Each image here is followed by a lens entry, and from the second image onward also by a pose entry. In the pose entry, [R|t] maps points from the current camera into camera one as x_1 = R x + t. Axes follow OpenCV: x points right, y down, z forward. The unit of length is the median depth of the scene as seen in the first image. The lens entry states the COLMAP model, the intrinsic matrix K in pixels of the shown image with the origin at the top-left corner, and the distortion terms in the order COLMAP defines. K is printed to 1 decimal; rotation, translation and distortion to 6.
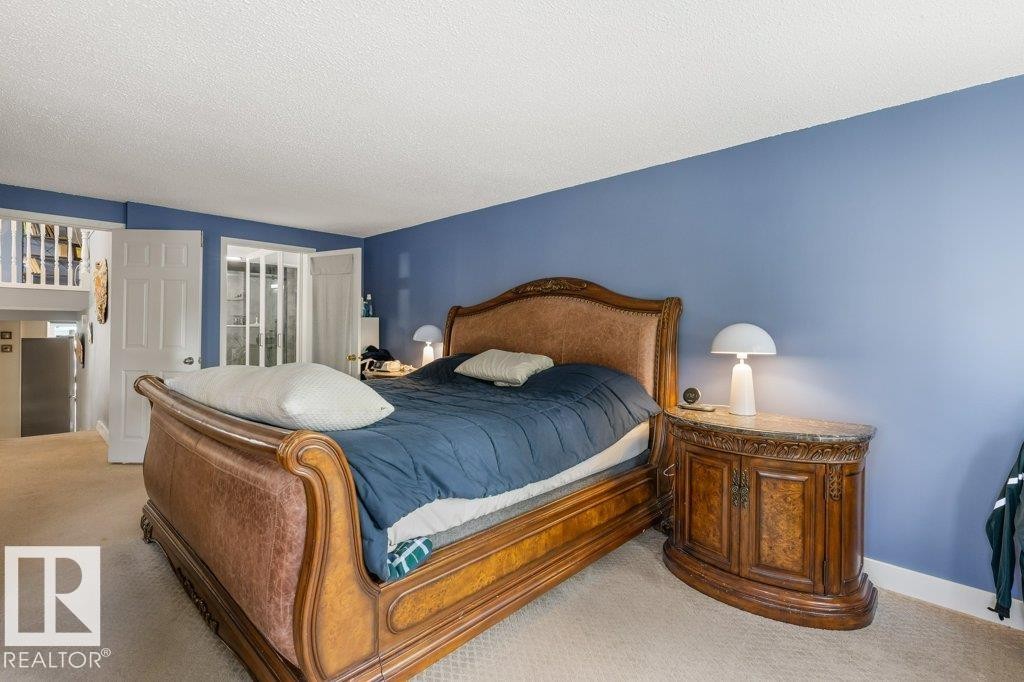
lens RADIAL K [[470.1, 0, 510.1], [0, 470.1, 336.6], [0, 0, 1]] dist [-0.002847, -0.000182]
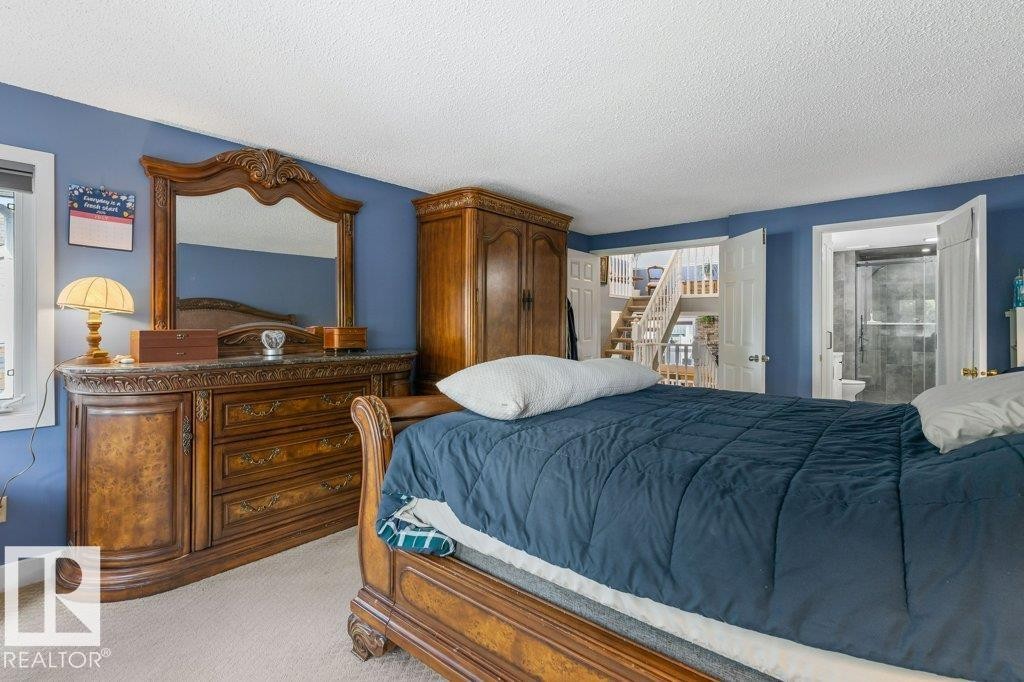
lens RADIAL K [[470.1, 0, 509.9], [0, 470.1, 330.1], [0, 0, 1]] dist [-0.002847, -0.000182]
pose [[0.067147, 0.002313, -0.997740, 0.673070], [-0.017221, 0.999851, 0.001159, -0.003343], [0.997594, 0.017104, 0.067177, 0.895857]]
